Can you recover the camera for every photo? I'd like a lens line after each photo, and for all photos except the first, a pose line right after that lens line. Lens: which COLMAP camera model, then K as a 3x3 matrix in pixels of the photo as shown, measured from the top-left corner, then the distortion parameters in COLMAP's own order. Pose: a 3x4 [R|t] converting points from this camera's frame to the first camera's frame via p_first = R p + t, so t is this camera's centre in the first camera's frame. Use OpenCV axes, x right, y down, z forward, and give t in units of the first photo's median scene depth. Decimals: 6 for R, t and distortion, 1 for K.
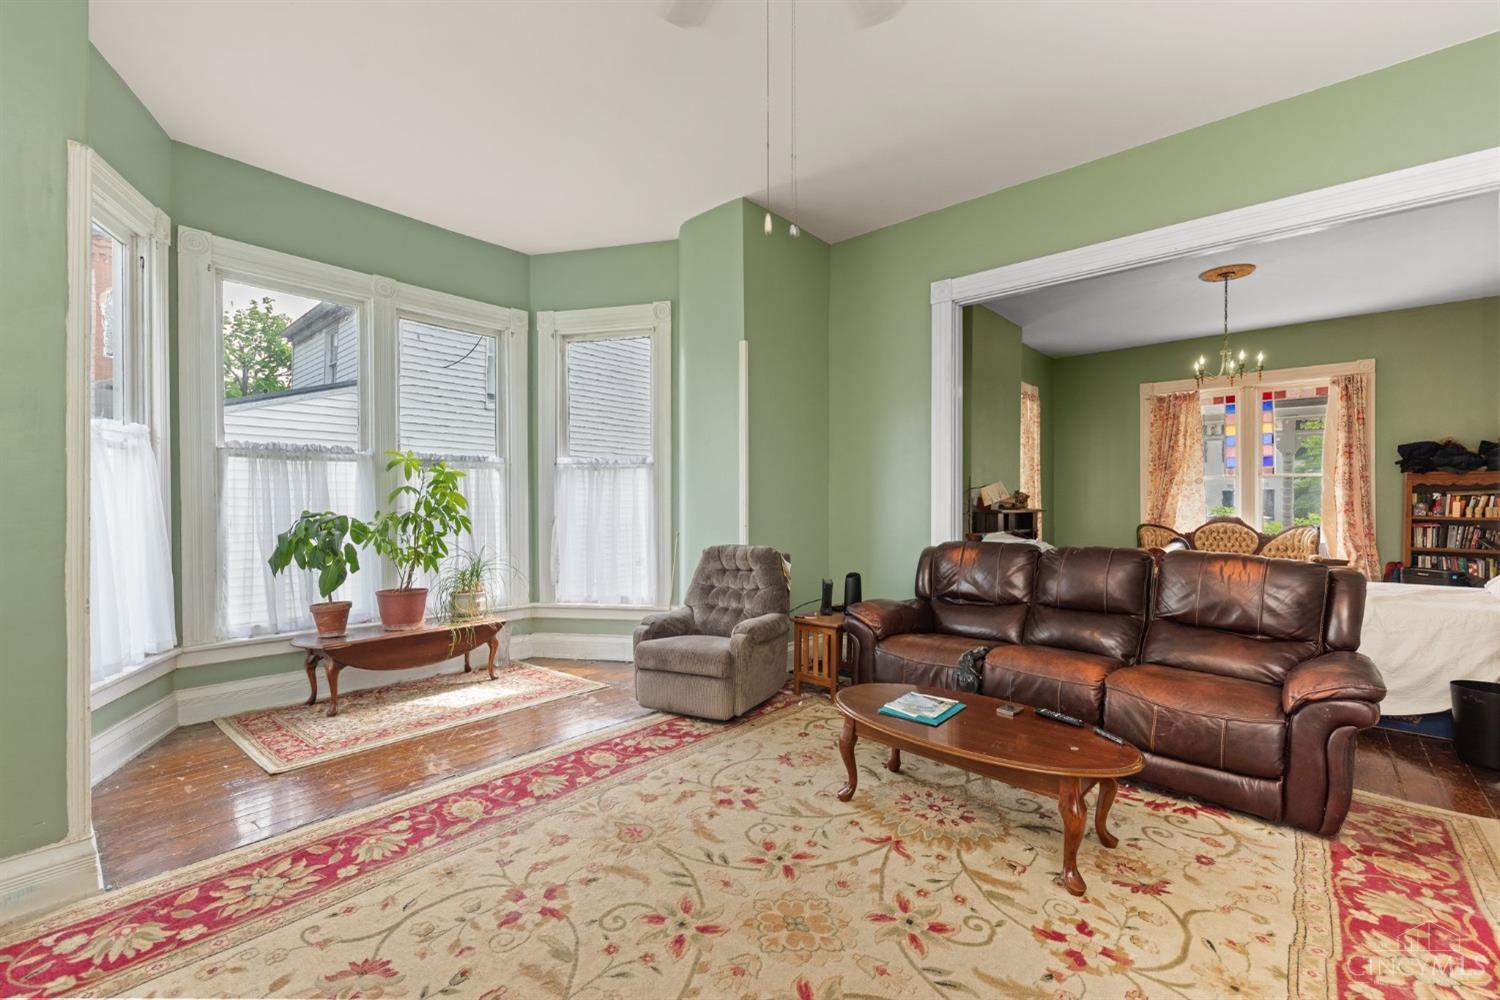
lens RADIAL K [[635.4, 0, 748.4], [0, 635.4, 501.9], [0, 0, 1]] dist [0.001458, 0.000166]
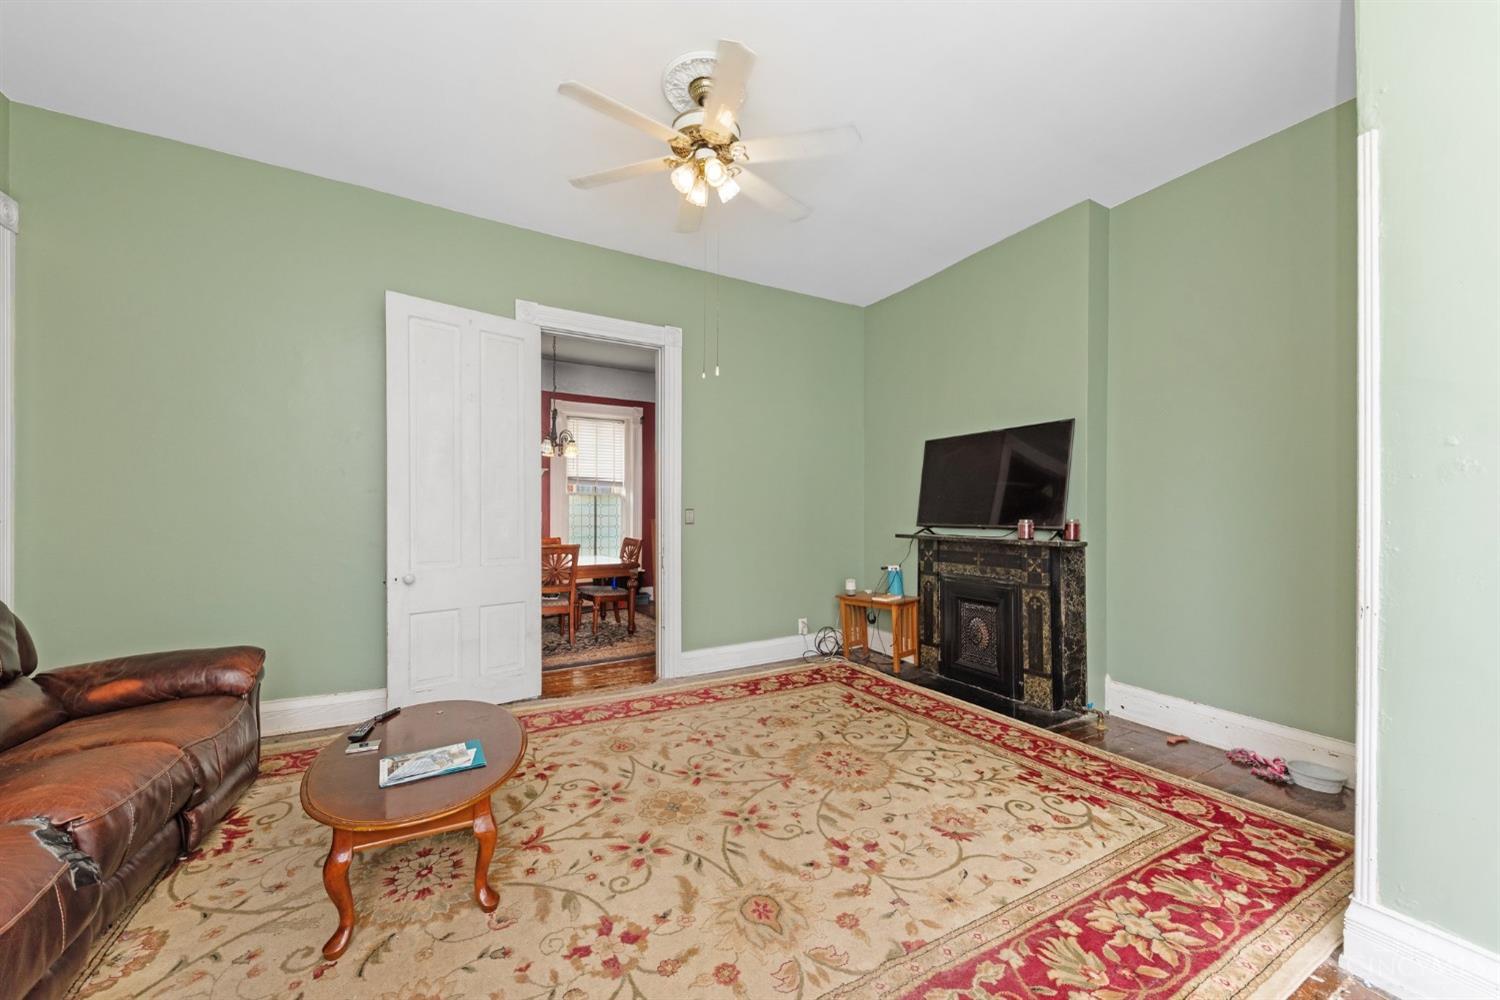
lens RADIAL K [[566.7, 0, 745.1], [0, 566.7, 509.4], [0, 0, 1]] dist [-0.000377, -0.000037]
pose [[-0.941592, -0.002577, 0.336746, -0.474794], [-0.006014, 0.999940, -0.009163, -0.014009], [-0.336702, -0.010653, -0.941551, 1.987263]]
